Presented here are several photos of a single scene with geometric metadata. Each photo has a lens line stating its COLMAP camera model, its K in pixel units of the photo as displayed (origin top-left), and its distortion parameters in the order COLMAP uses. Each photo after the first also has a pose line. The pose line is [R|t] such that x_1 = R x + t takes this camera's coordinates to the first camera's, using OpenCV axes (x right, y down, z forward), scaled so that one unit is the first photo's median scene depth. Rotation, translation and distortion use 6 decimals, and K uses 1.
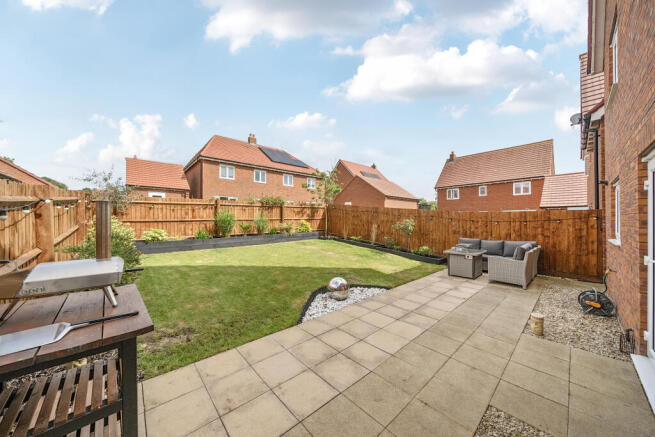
lens RADIAL K [[227.7, 0, 332.6], [0, 227.7, 218.2], [0, 0, 1]] dist [-0.005124, -0.000029]
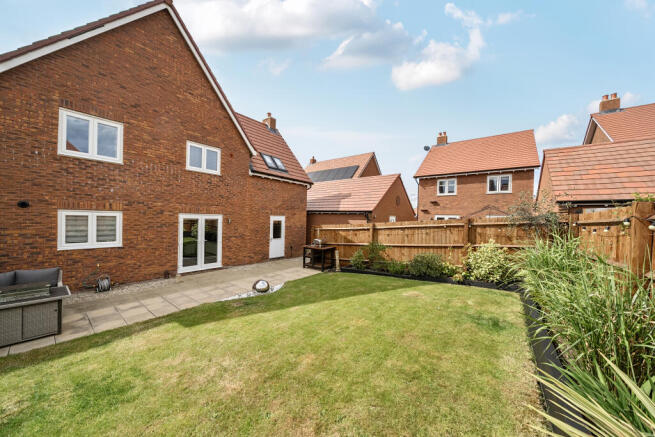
lens RADIAL K [[227.7, 0, 327.2], [0, 227.7, 221.2], [0, 0, 1]] dist [-0.005124, -0.000029]
pose [[-0.989293, -0.015729, -0.145093, -0.091958], [-0.016102, 0.999869, 0.001398, -0.055765], [0.145052, 0.003719, -0.989417, 1.354470]]
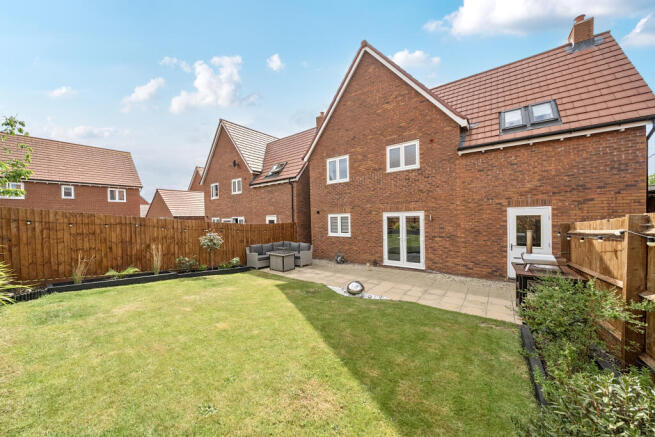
lens RADIAL K [[227.7, 0, 314.5], [0, 227.7, 220.9], [0, 0, 1]] dist [-0.005124, -0.000029]
pose [[-0.137957, -0.004907, 0.990426, -0.672752], [0.011865, 0.999908, 0.006606, -0.047511], [-0.990367, 0.012663, -0.137886, 0.785580]]
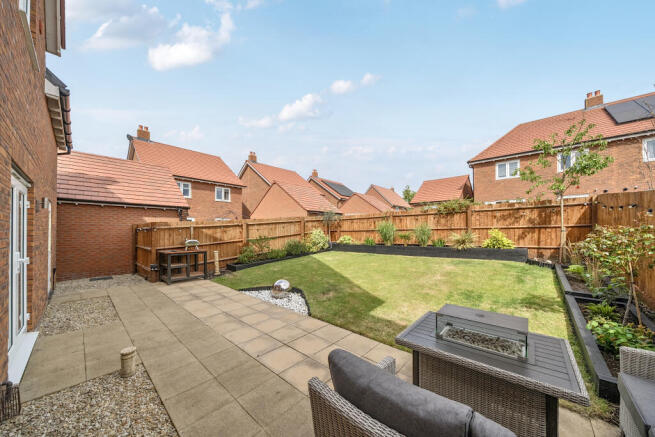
lens RADIAL K [[227.7, 0, 316.6], [0, 227.7, 228.7], [0, 0, 1]] dist [-0.005124, -0.000029]
pose [[0.065800, -0.005835, -0.997816, 0.675398], [0.011447, 0.999922, -0.005093, 0.005816], [0.997767, -0.011087, 0.065862, 0.623669]]
